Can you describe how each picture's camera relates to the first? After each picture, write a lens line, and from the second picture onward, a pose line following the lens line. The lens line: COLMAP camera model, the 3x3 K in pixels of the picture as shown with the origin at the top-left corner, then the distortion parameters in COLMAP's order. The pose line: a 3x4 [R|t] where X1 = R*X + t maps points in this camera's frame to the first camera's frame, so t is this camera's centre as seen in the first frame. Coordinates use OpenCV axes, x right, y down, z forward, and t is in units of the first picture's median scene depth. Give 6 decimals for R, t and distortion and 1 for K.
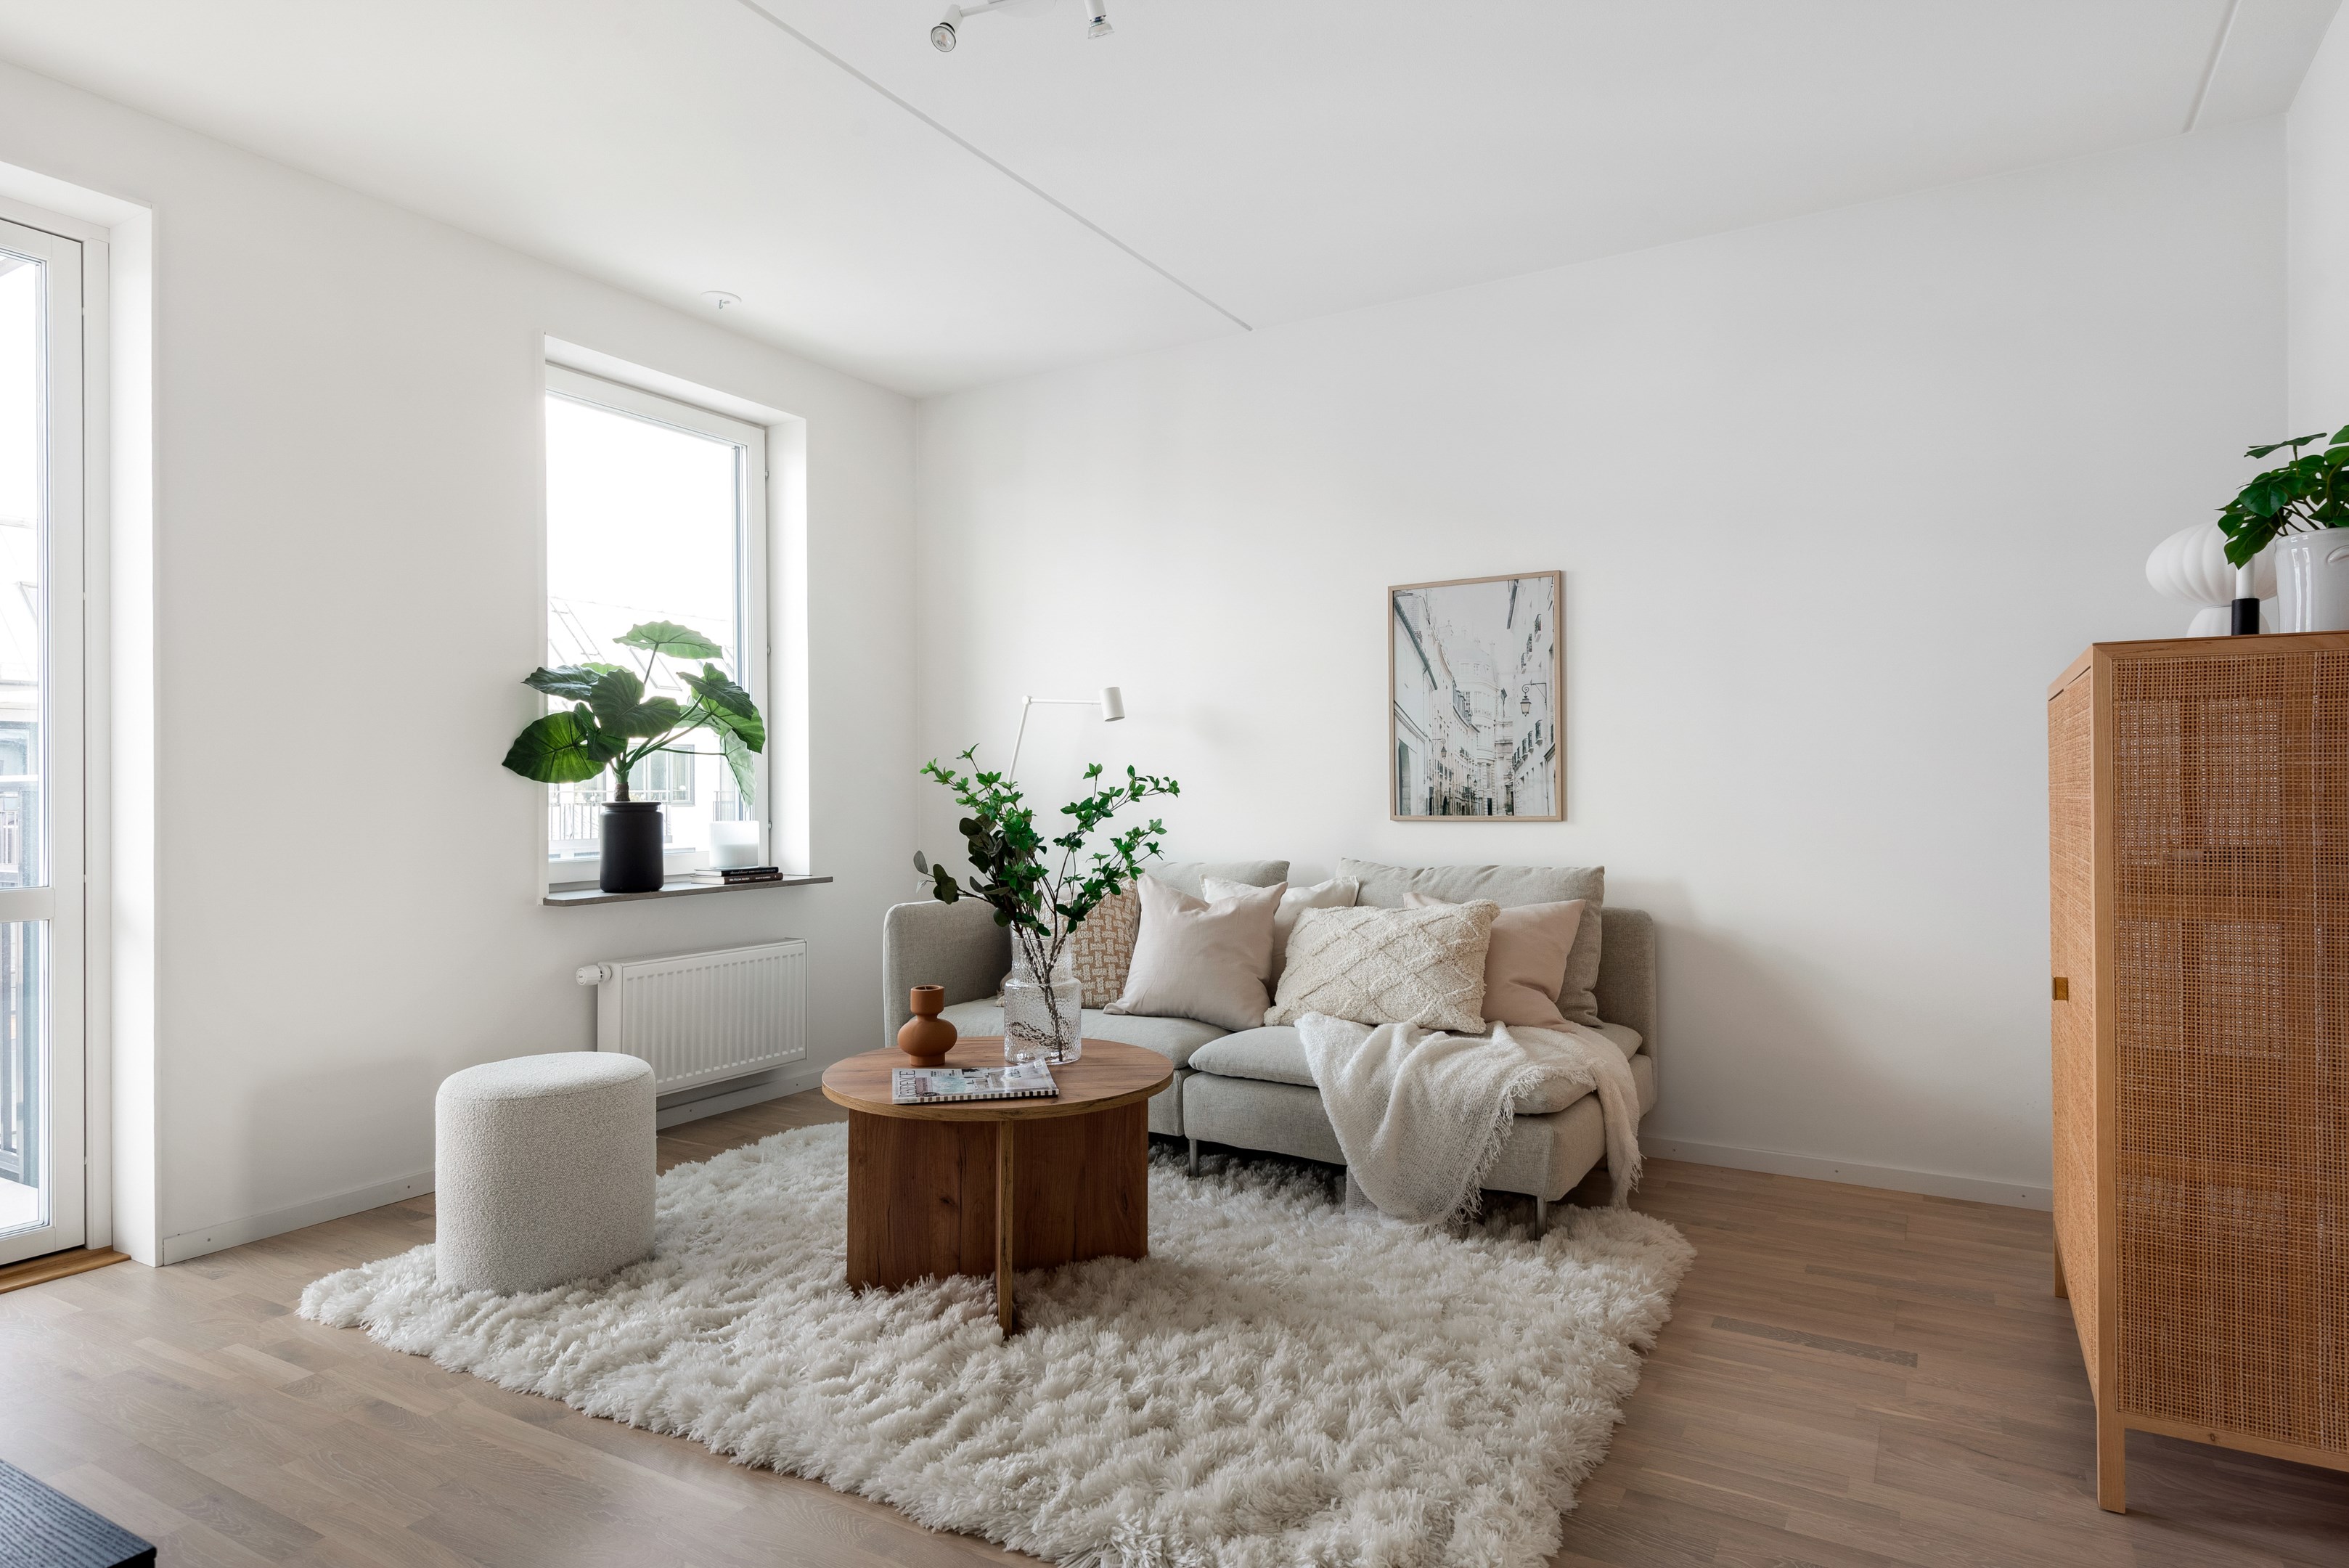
lens RADIAL K [[1337.6, 0, 1174.5], [0, 1337.6, 784.0], [0, 0, 1]] dist [-0.002445, -0.001097]
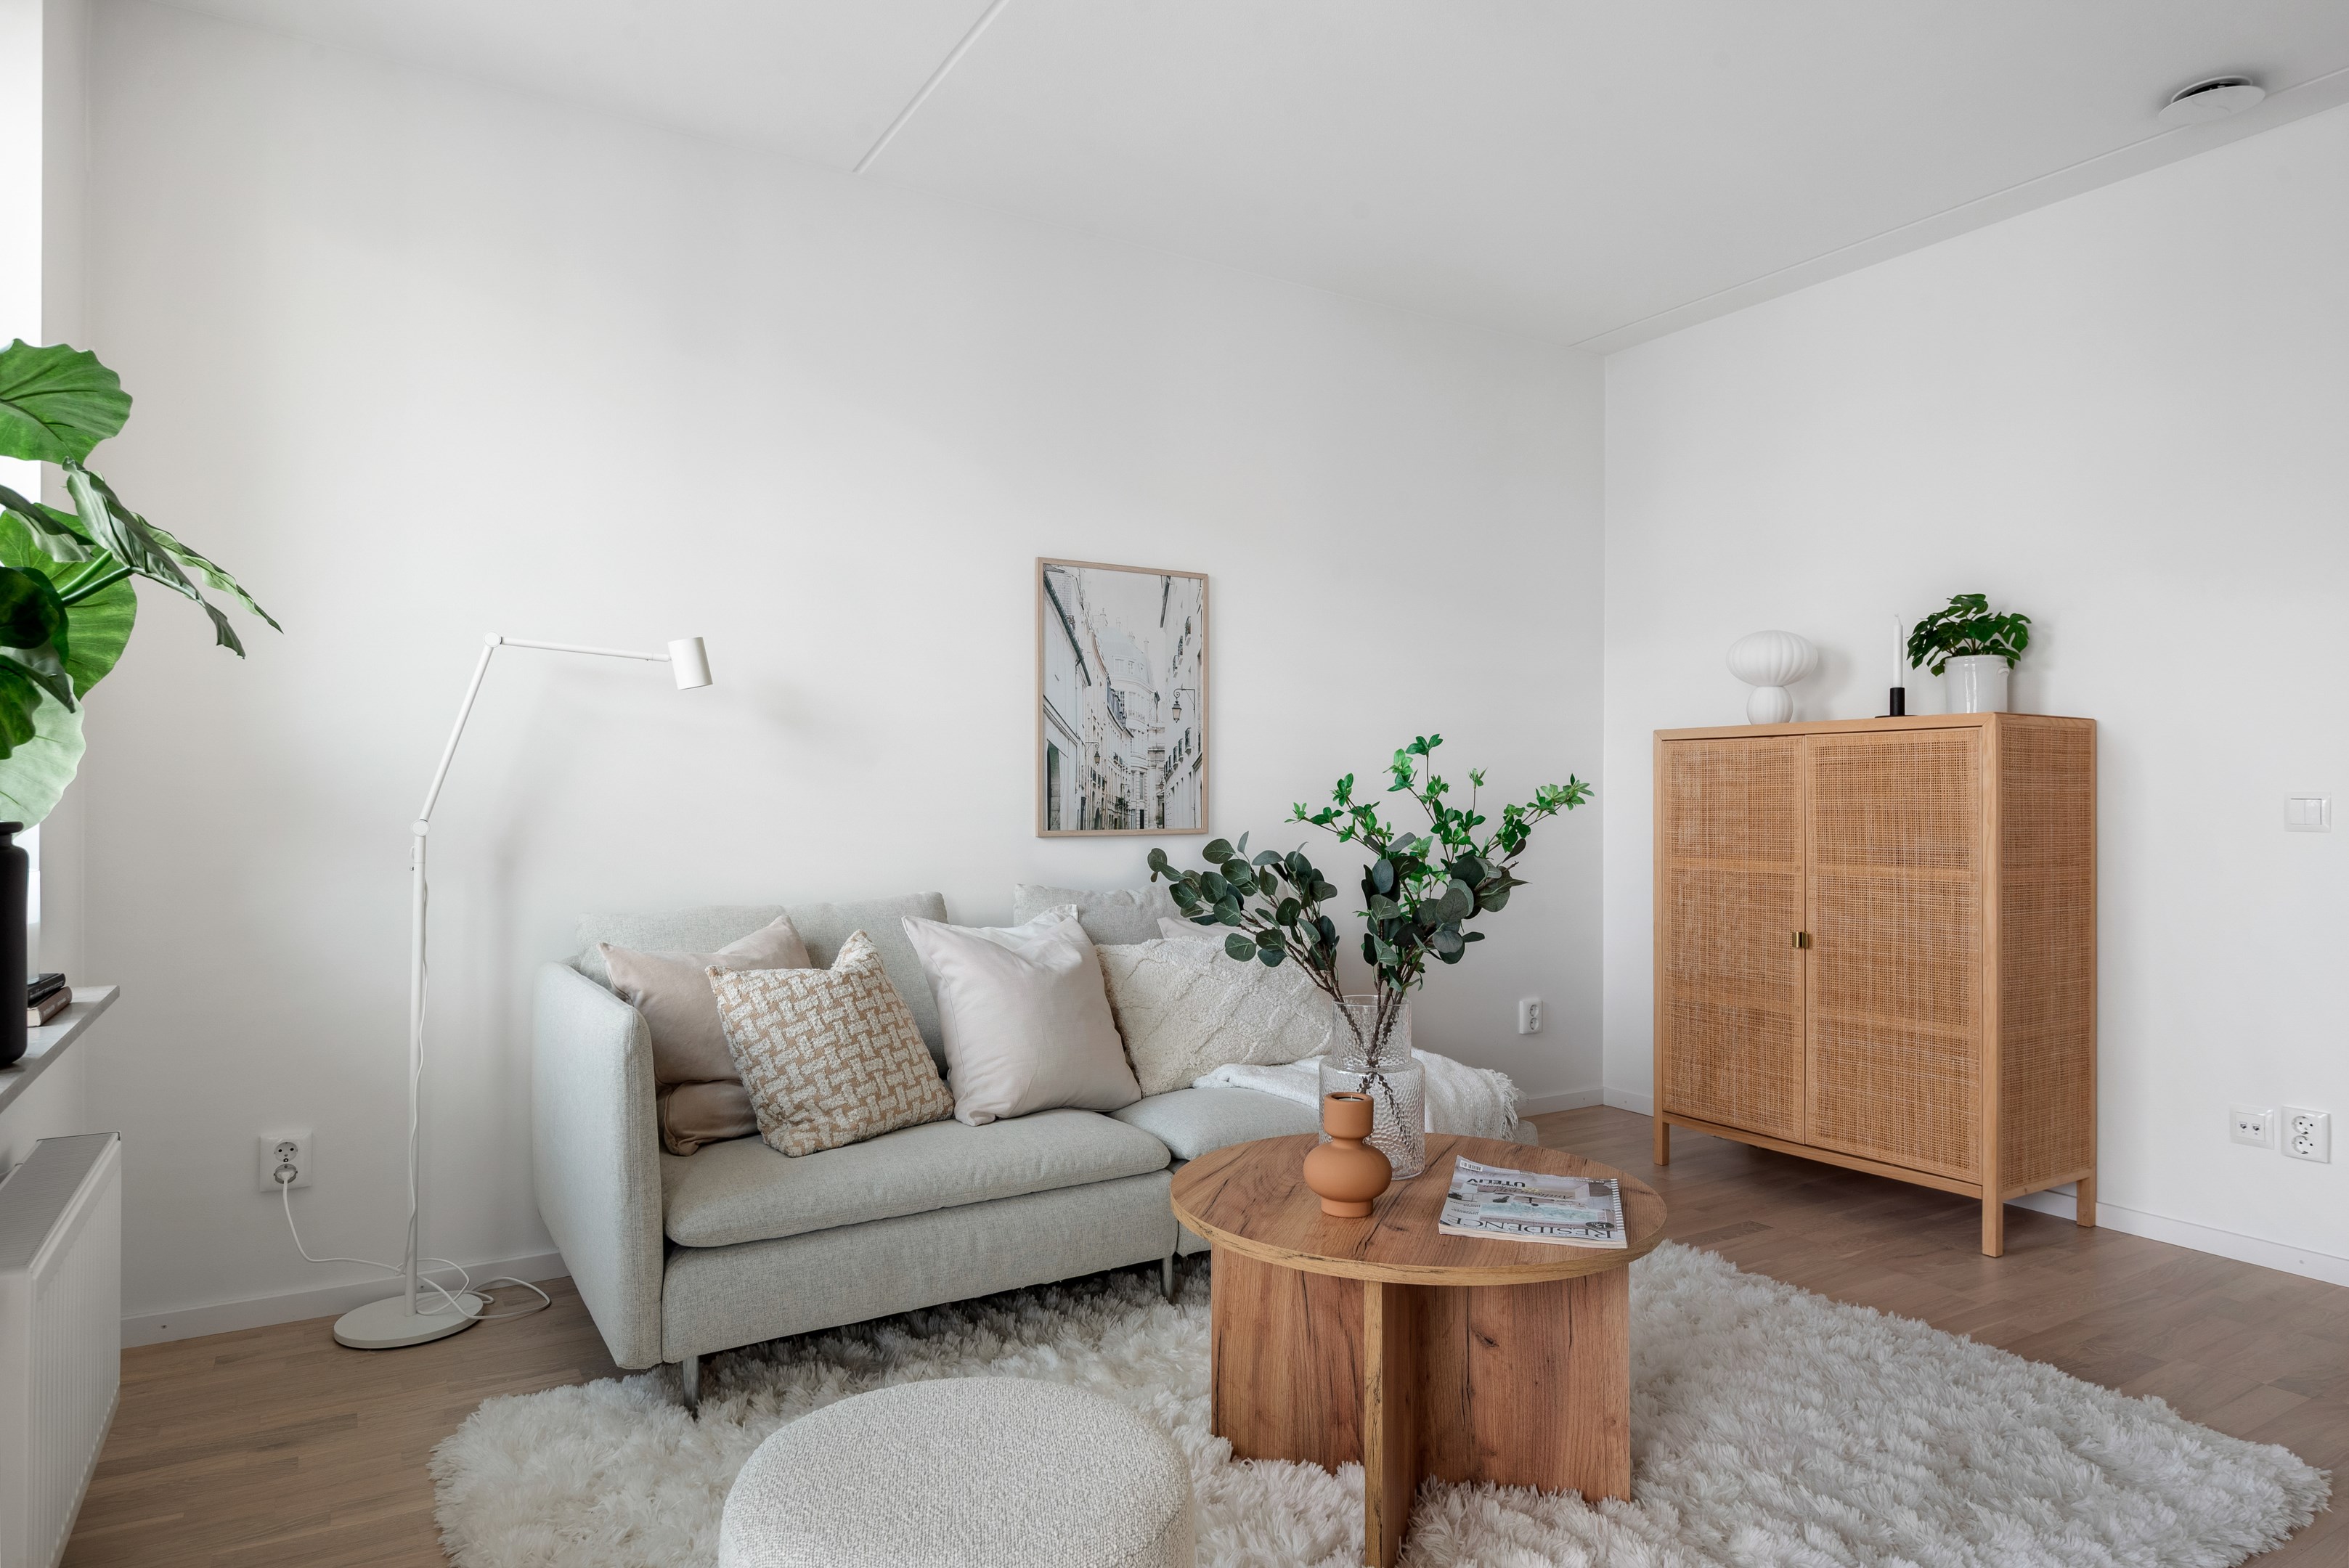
lens RADIAL K [[1384.6, 0, 1174.5], [0, 1384.6, 784.0], [0, 0, 1]] dist [0.001941, -0.000380]
pose [[0.450526, 0.016822, 0.892605, -0.594002], [-0.005000, 0.999854, -0.016319, 0.008119], [-0.892749, 0.002889, 0.450544, 0.552551]]
